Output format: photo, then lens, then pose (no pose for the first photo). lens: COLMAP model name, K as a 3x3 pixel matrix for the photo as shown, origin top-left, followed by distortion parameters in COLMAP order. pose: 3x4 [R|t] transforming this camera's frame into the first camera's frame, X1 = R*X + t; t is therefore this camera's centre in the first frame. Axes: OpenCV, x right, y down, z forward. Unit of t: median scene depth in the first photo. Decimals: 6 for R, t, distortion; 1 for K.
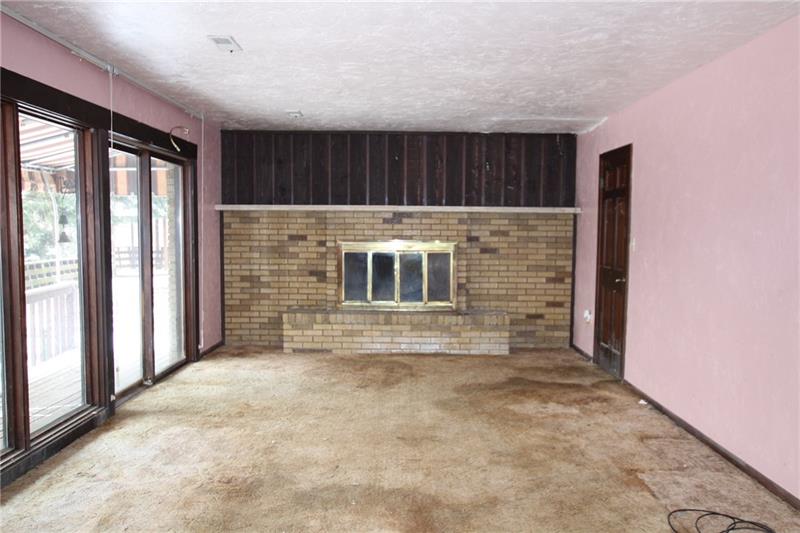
lens RADIAL K [[660.9, 0, 400.0], [0, 660.9, 266.5], [0, 0, 1]] dist [0.008333, 0.009099]
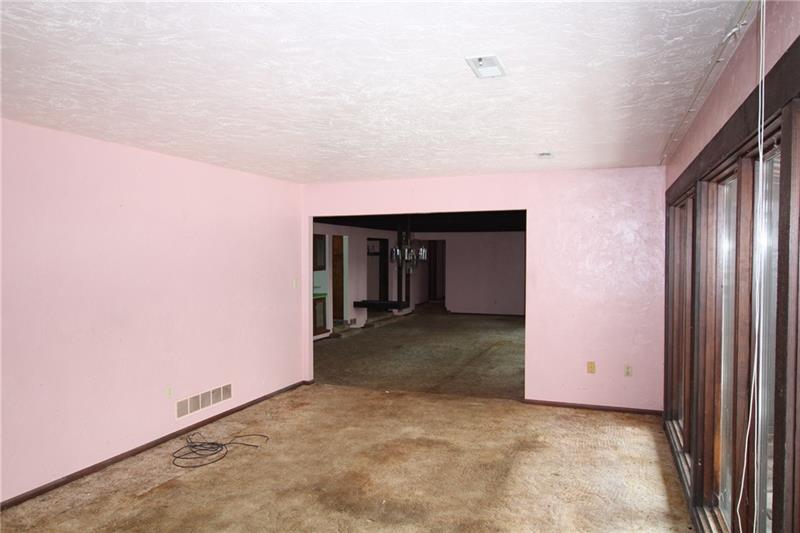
lens RADIAL K [[556.5, 0, 400.0], [0, 556.5, 266.5], [0, 0, 1]] dist [0.001549, 0.000296]
pose [[-0.936707, -0.013968, 0.349836, -0.223874], [0.016162, 0.996414, 0.083058, -0.091579], [-0.349741, 0.083455, -0.933122, 0.927525]]
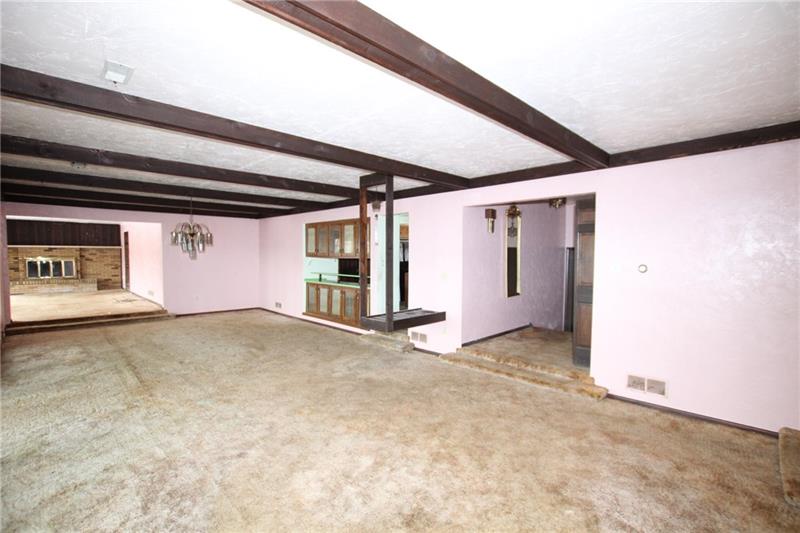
lens RADIAL K [[371.7, 0, 400.0], [0, 371.7, 266.5], [0, 0, 1]] dist [-0.023359, 0.000718]
pose [[0.715188, -0.031076, 0.698241, -0.025376], [0.043830, 0.999039, -0.000429, 0.079341], [-0.697557, 0.030911, 0.715862, -1.384161]]
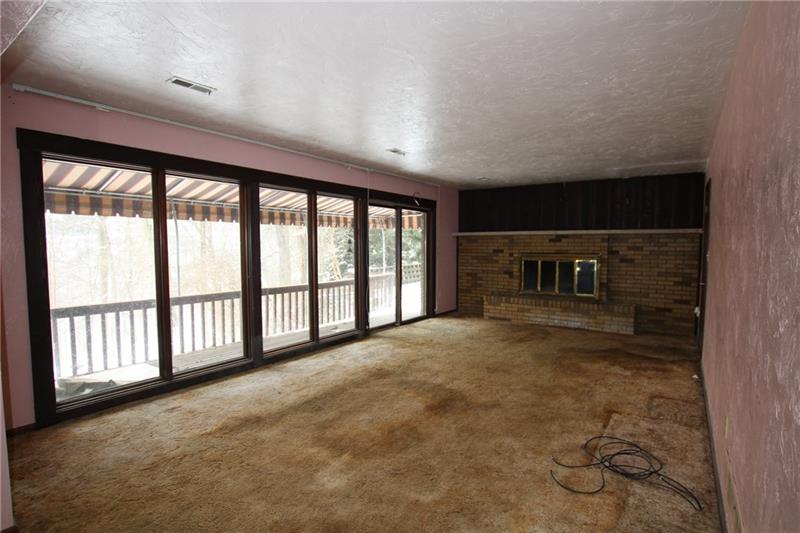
lens RADIAL K [[413.6, 0, 400.0], [0, 413.6, 266.5], [0, 0, 1]] dist [-0.003309, -0.000170]
pose [[0.818870, 0.023807, -0.573486, 0.257851], [-0.030357, 0.999537, -0.001852, 0.005168], [0.573176, 0.018926, 0.819213, -0.002838]]
